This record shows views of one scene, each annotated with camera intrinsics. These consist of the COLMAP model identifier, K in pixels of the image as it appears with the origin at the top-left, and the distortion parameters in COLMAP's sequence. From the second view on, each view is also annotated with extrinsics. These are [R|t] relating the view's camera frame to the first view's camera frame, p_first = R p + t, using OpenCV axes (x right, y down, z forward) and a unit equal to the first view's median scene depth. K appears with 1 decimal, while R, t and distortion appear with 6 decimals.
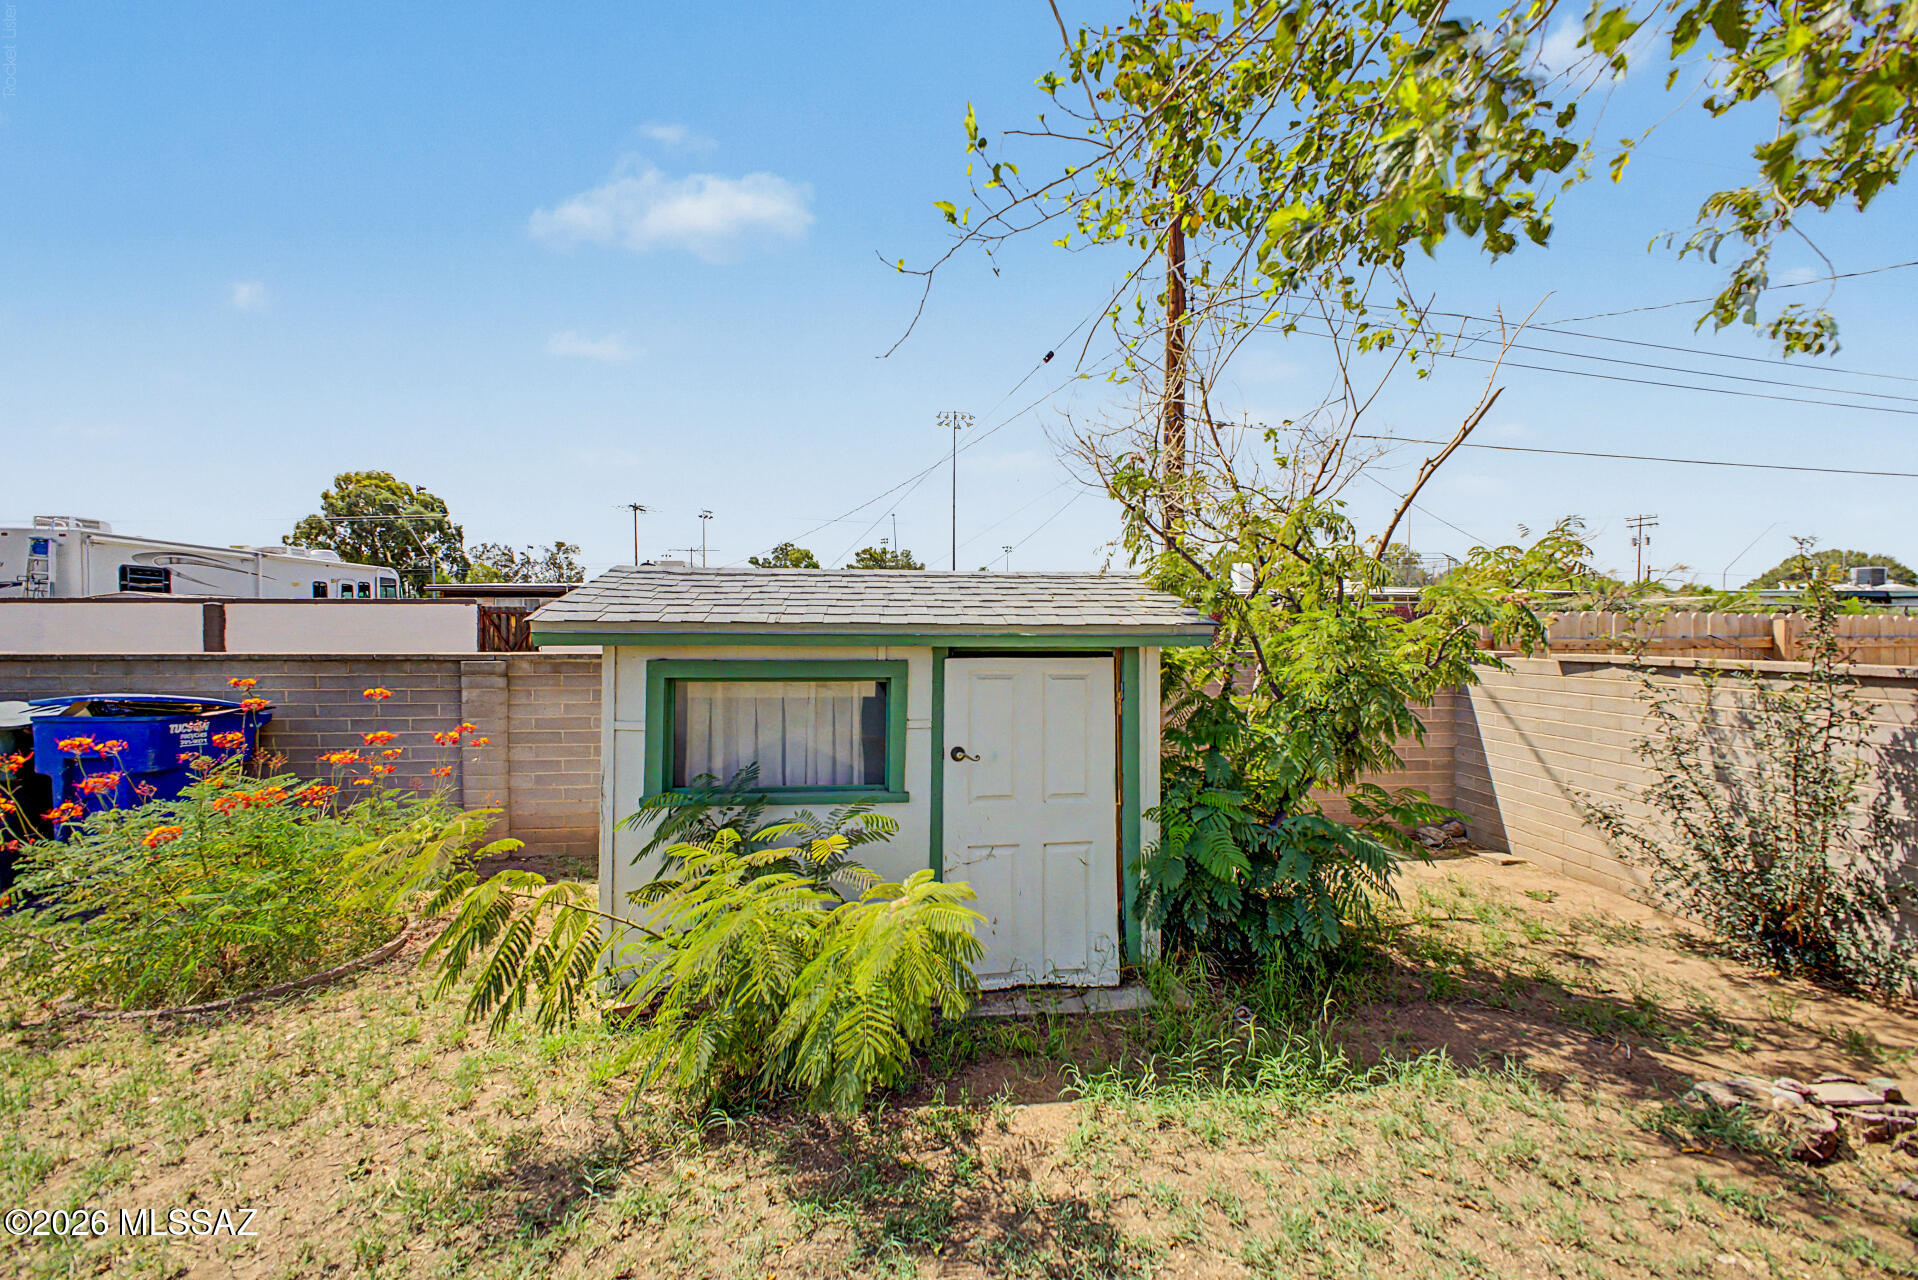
lens RADIAL K [[757.3, 0, 959.0], [0, 757.3, 640.0], [0, 0, 1]] dist [0.000856, -0.000356]
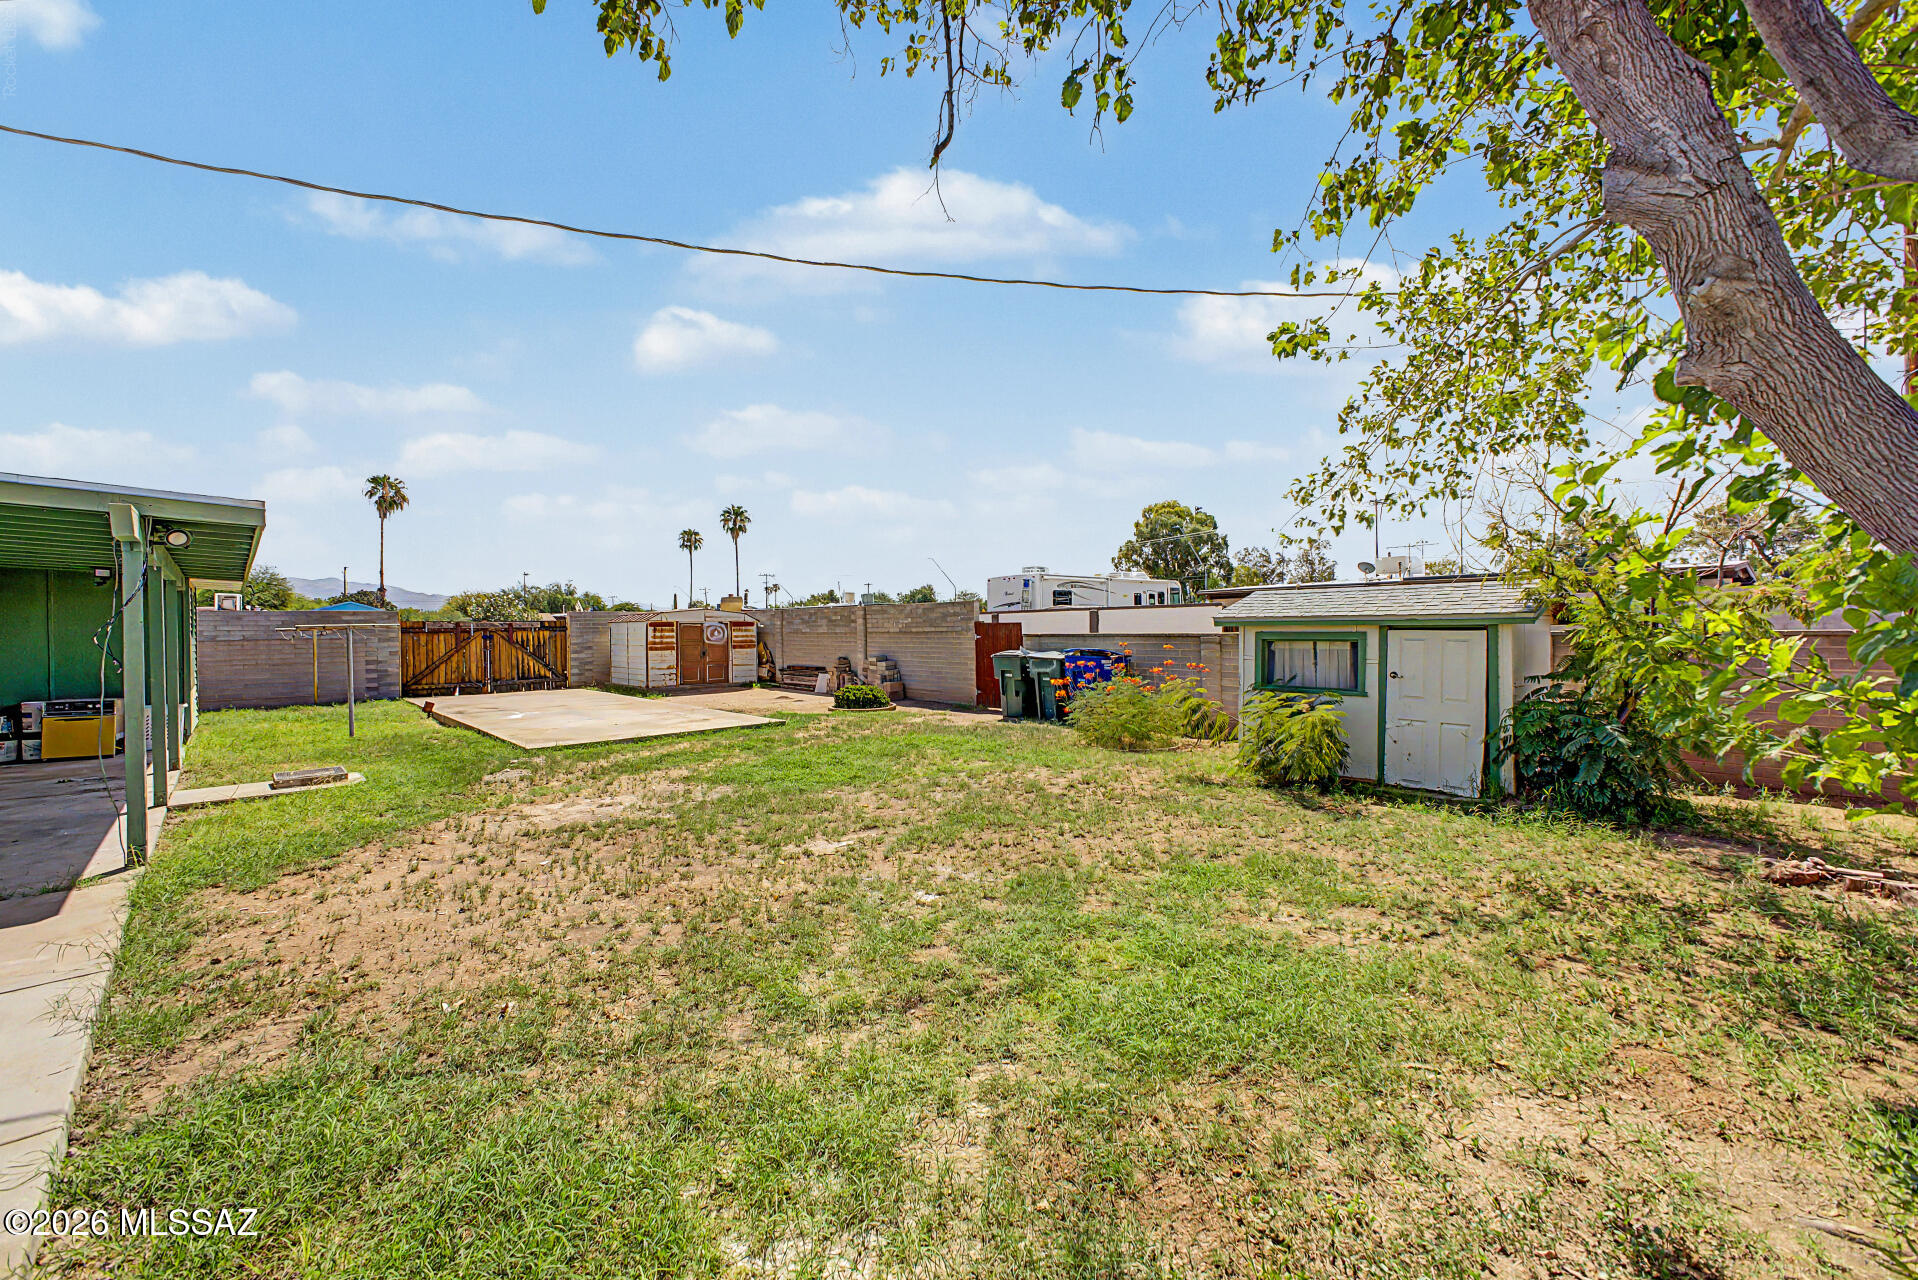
lens RADIAL K [[757.3, 0, 959.0], [0, 757.3, 640.0], [0, 0, 1]] dist [0.000856, -0.000356]
pose [[0.601482, 0.003472, -0.798879, 0.129641], [0.004025, 0.999965, 0.007376, 0.003981], [0.798876, -0.007652, 0.601447, -0.166860]]
